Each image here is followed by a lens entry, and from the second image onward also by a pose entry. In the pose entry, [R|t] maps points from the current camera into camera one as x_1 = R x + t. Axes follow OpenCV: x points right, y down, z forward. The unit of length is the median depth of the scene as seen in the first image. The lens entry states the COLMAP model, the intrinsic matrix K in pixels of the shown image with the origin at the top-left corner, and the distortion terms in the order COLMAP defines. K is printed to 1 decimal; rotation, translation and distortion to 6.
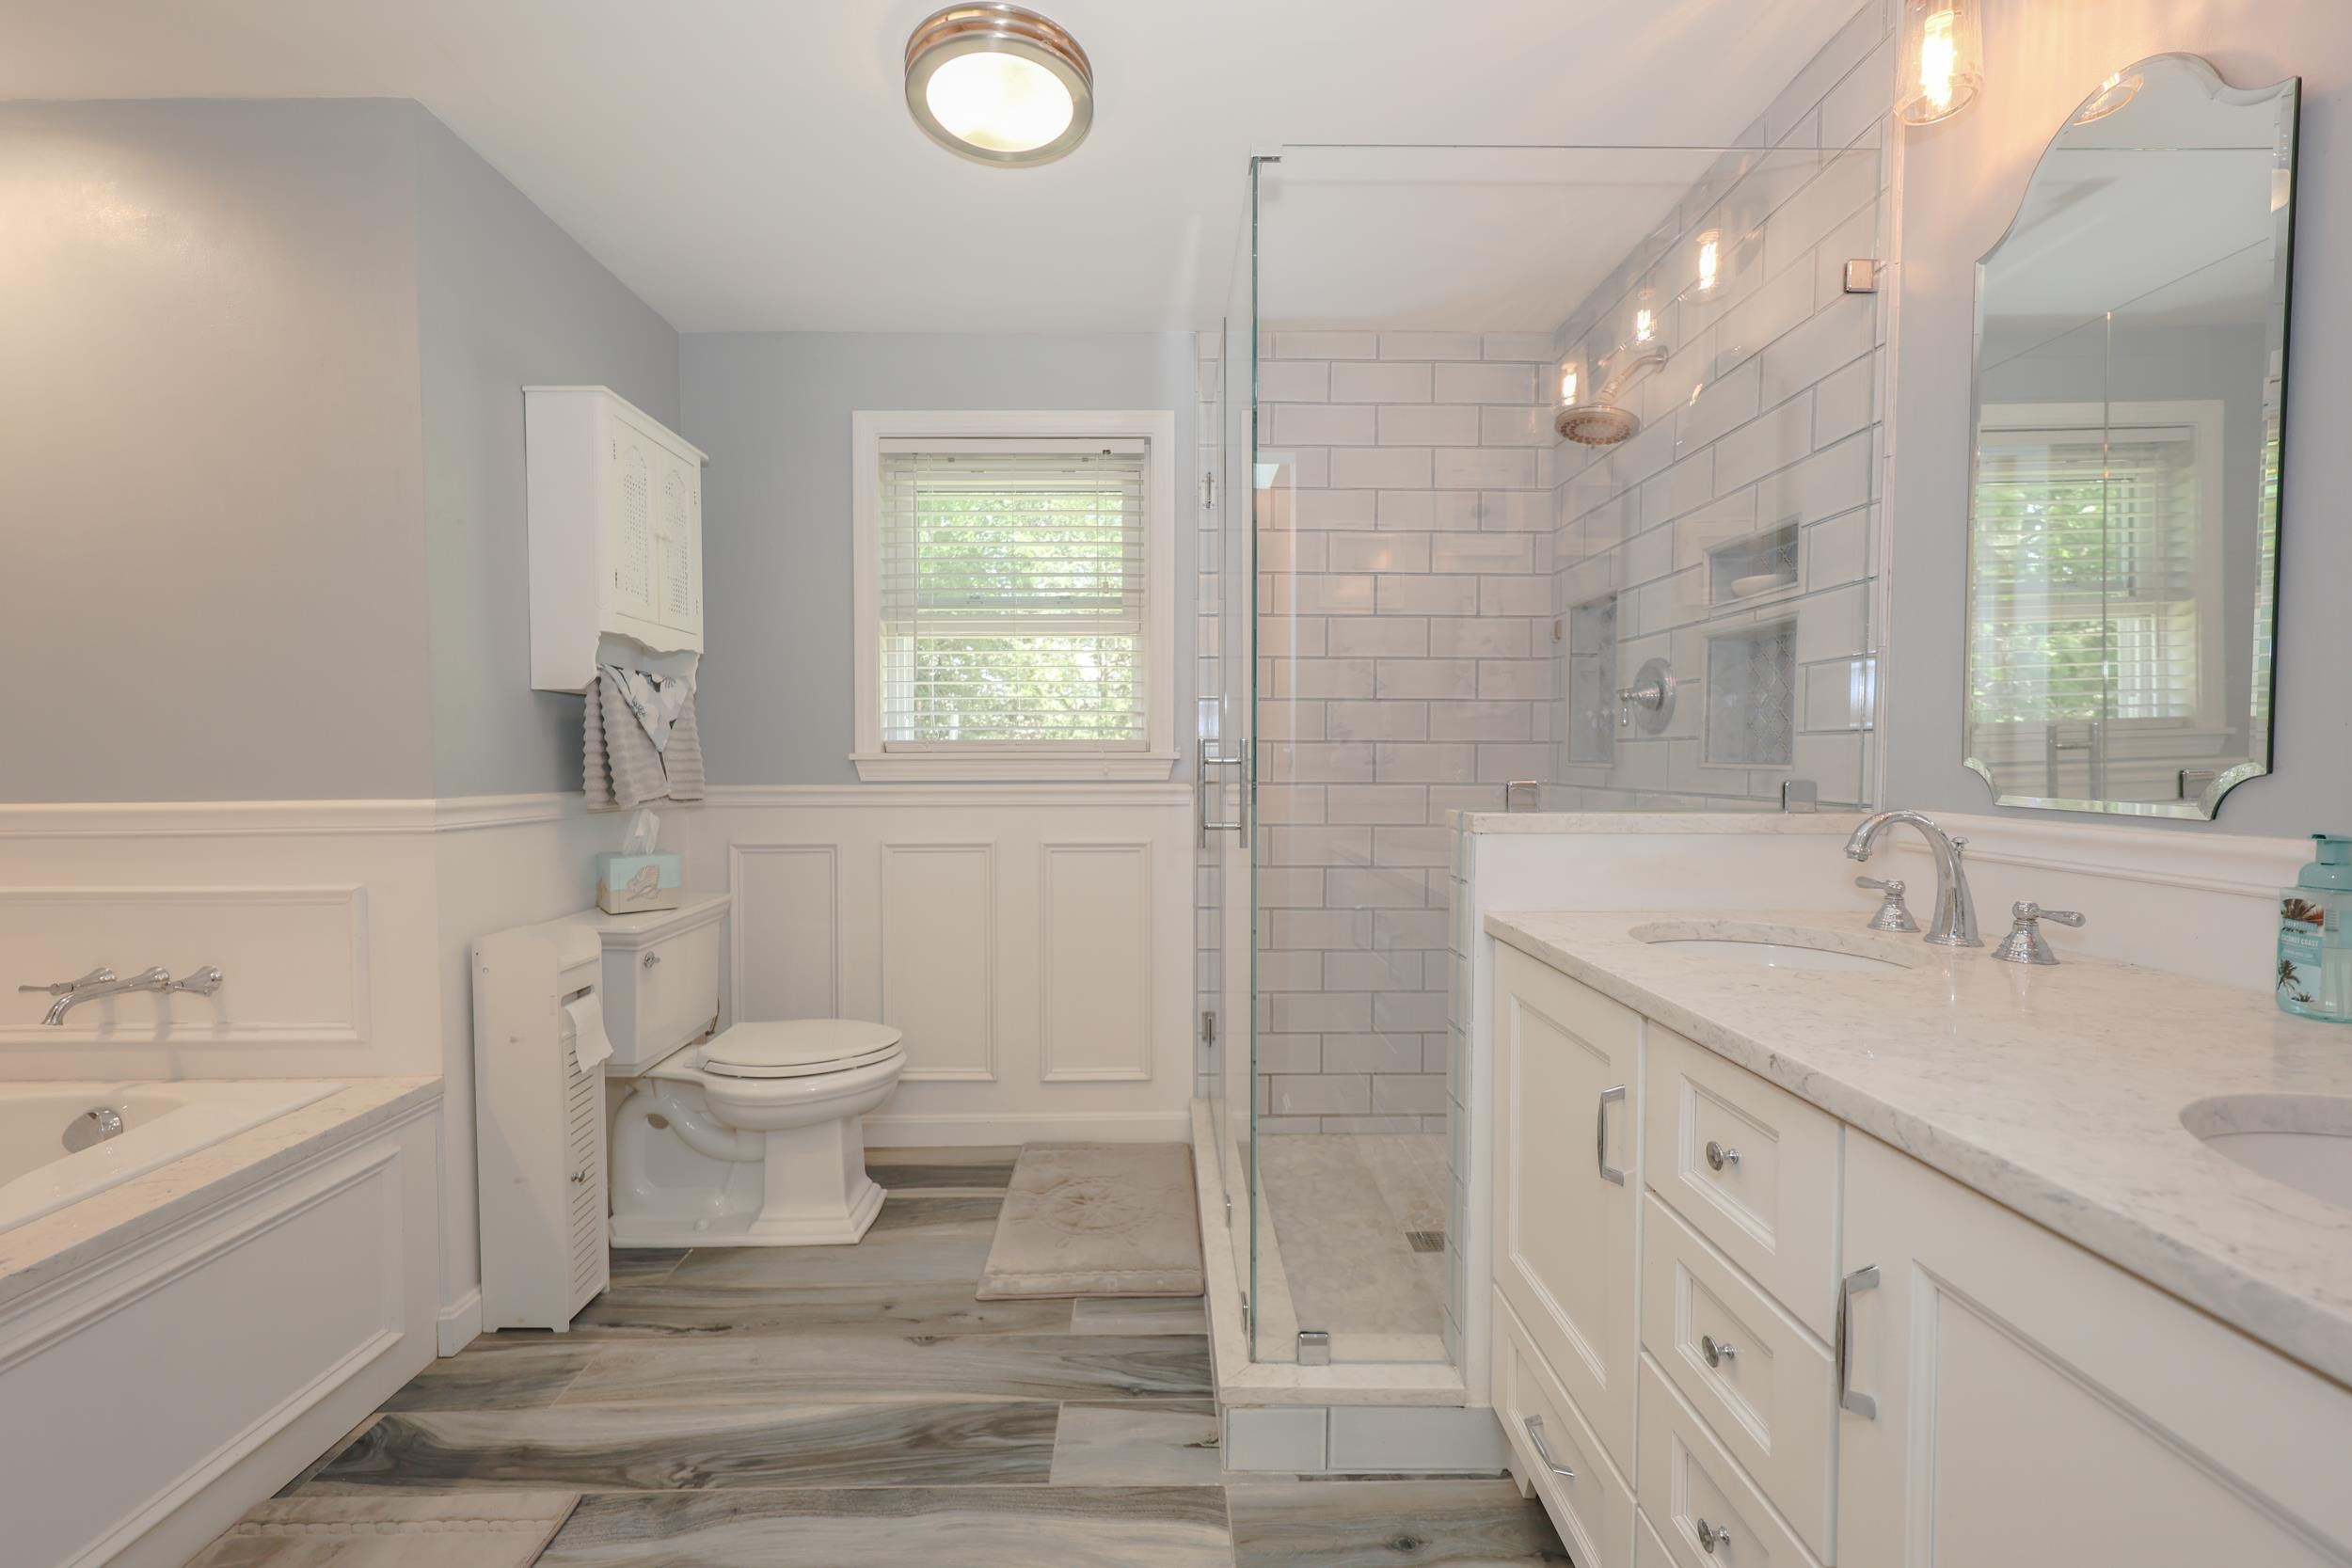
lens RADIAL K [[960.3, 0, 1169.2], [0, 960.3, 796.5], [0, 0, 1]] dist [0.002003, -0.000118]
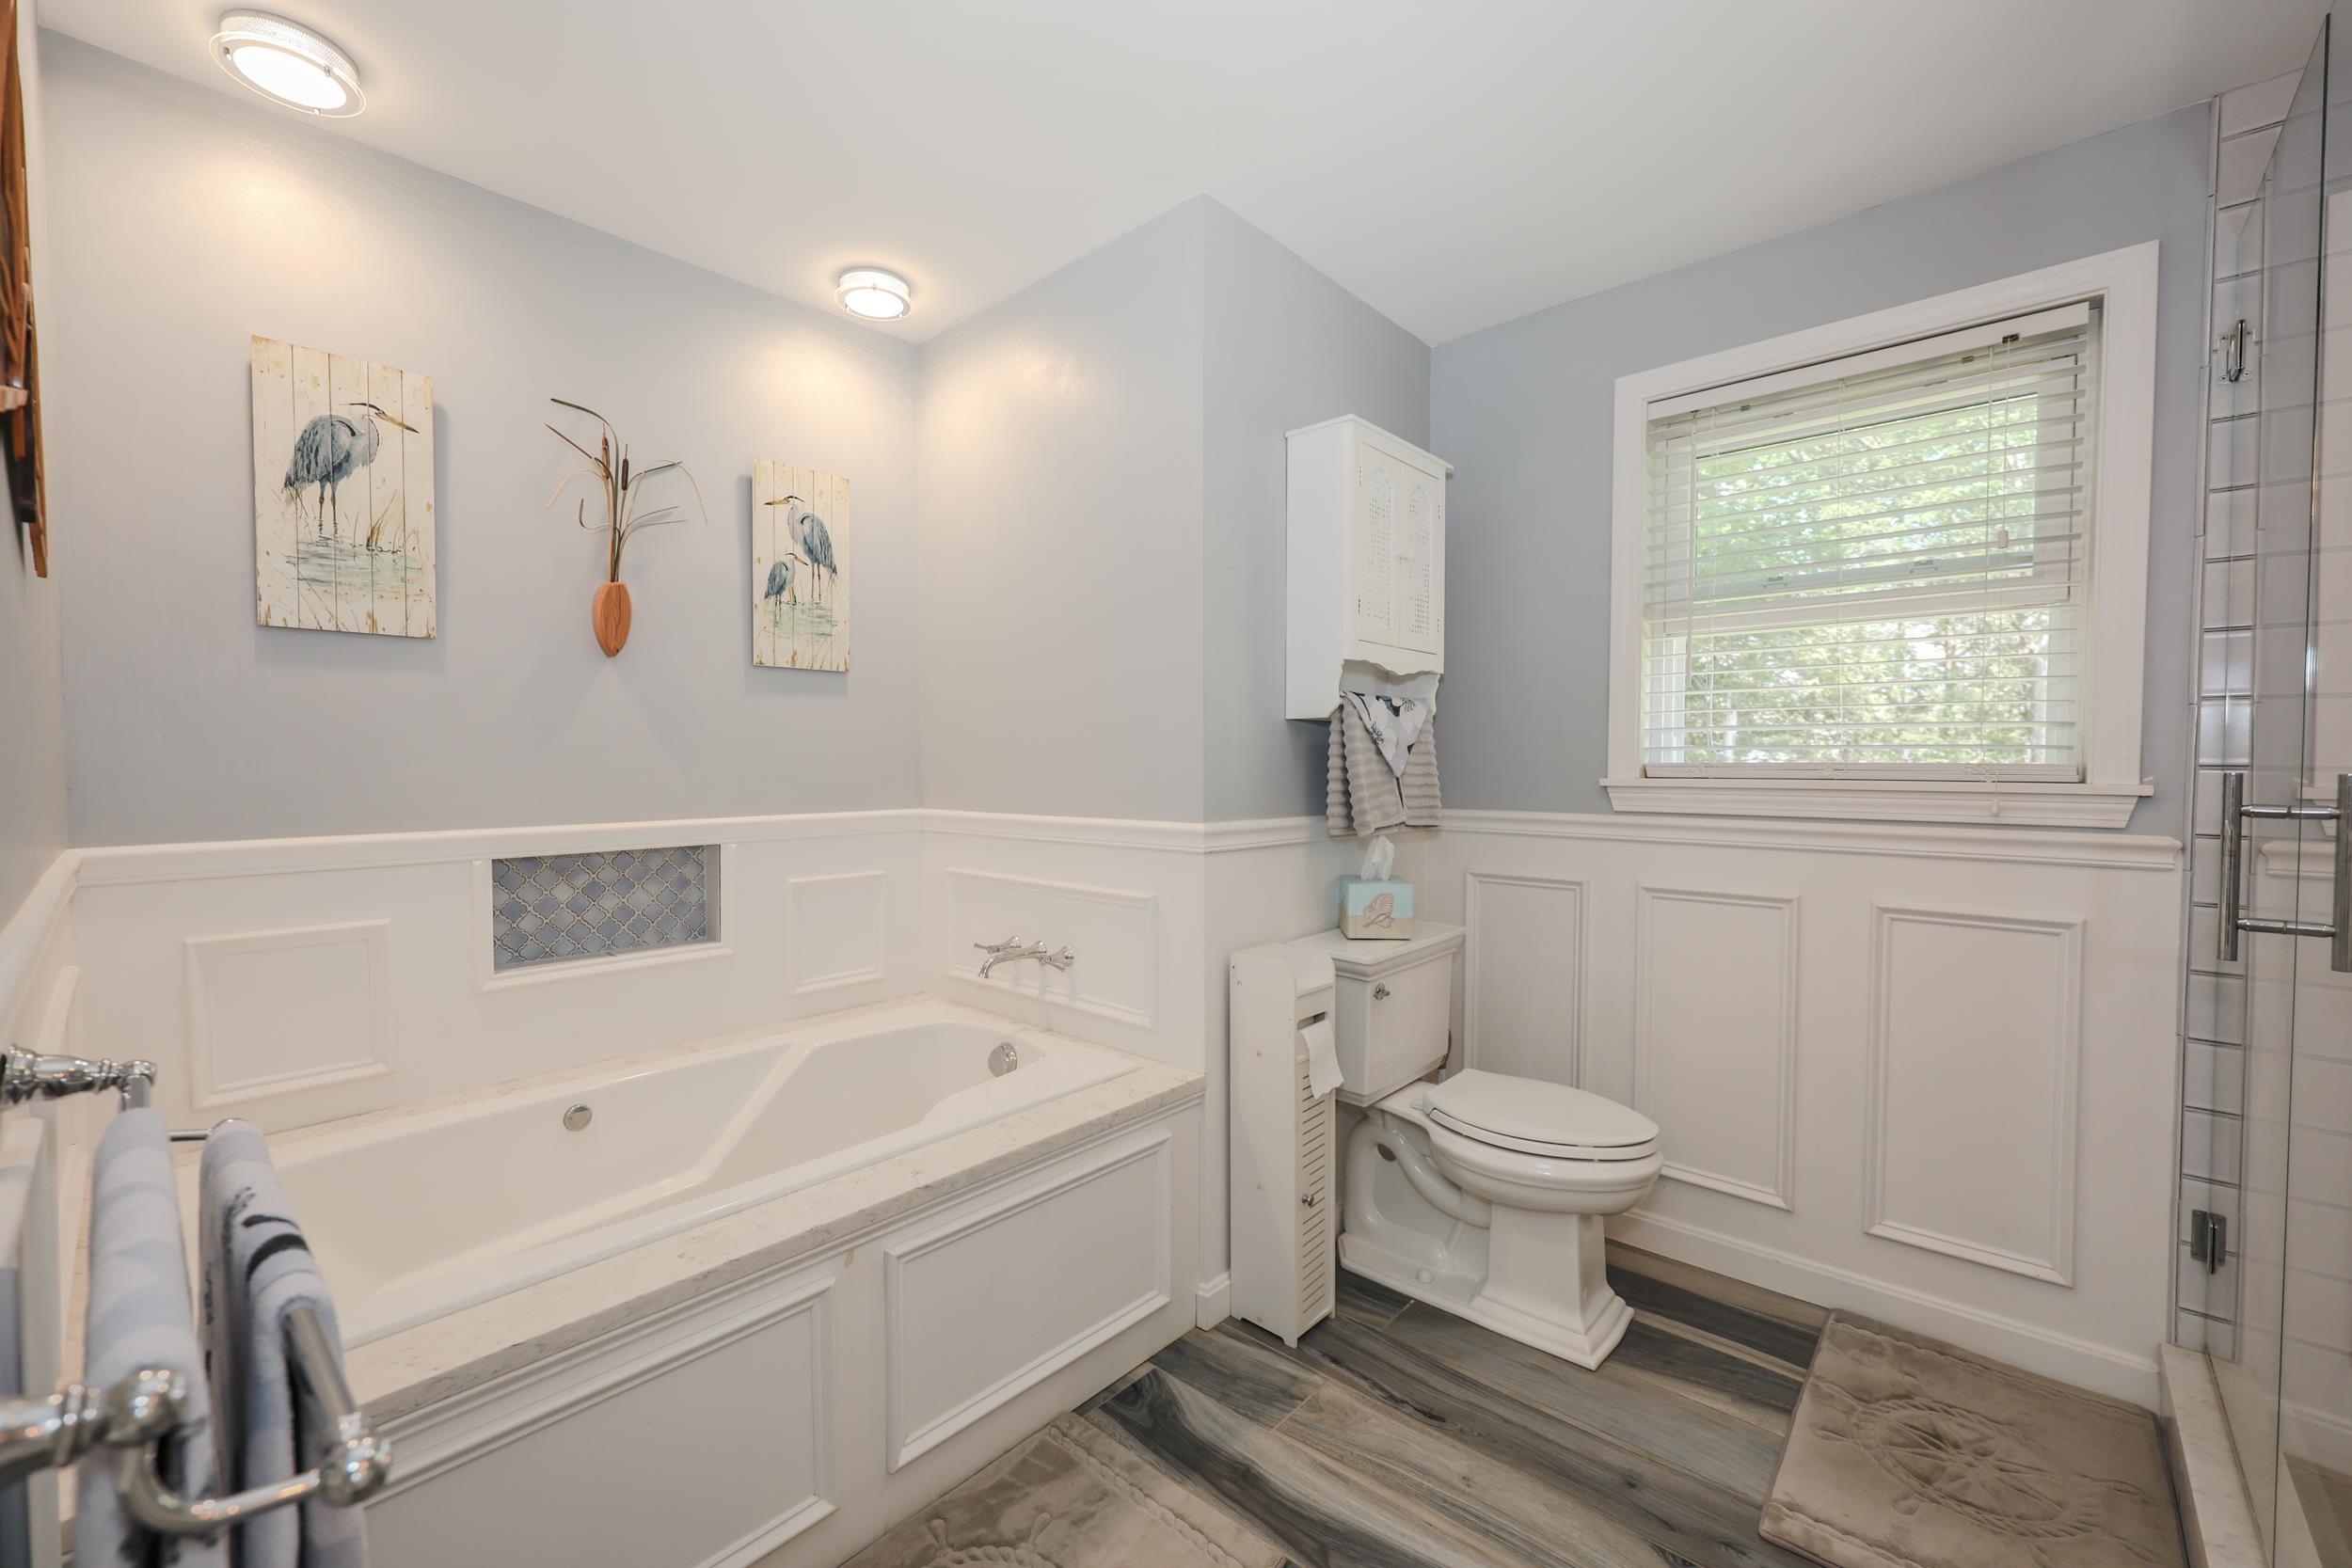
lens RADIAL K [[960.3, 0, 1162.1], [0, 960.3, 777.6], [0, 0, 1]] dist [0.002003, -0.000118]
pose [[0.729253, 0.015891, -0.684059, -0.037338], [-0.032226, 0.999419, -0.011139, -0.028238], [0.683484, 0.030168, 0.729342, 0.126907]]
